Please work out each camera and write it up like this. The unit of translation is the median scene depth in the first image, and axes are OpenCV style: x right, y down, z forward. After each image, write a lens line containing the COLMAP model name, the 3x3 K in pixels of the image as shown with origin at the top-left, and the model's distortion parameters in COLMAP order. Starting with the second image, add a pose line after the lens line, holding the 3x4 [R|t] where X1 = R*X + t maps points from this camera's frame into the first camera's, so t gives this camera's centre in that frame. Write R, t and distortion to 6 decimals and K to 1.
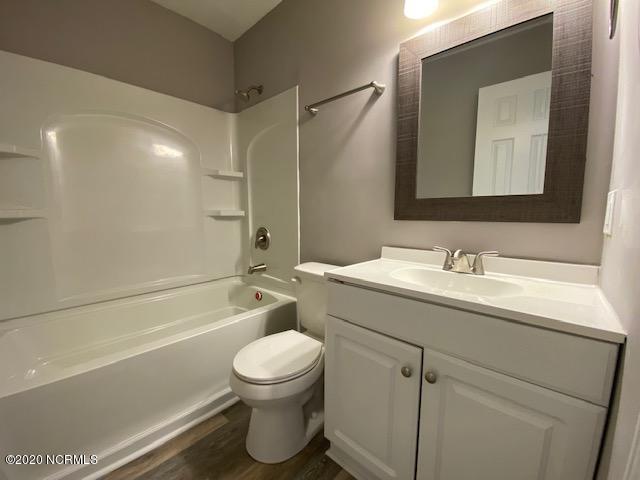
lens RADIAL K [[259.5, 0, 324.1], [0, 259.5, 241.7], [0, 0, 1]] dist [0.012420, -0.013022]
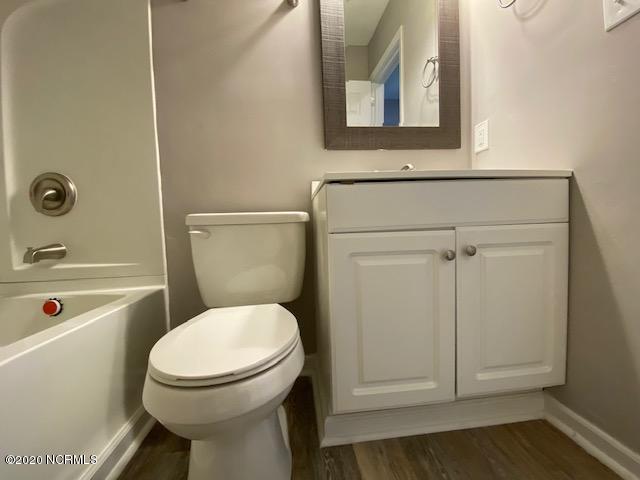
lens RADIAL K [[259.5, 0, 321.1], [0, 259.5, 242.1], [0, 0, 1]] dist [0.012420, -0.013022]
pose [[0.671402, -0.072772, 0.737512, -0.446742], [0.122359, 0.992395, -0.013469, 0.259535], [-0.730923, 0.099284, 0.675200, 0.447124]]
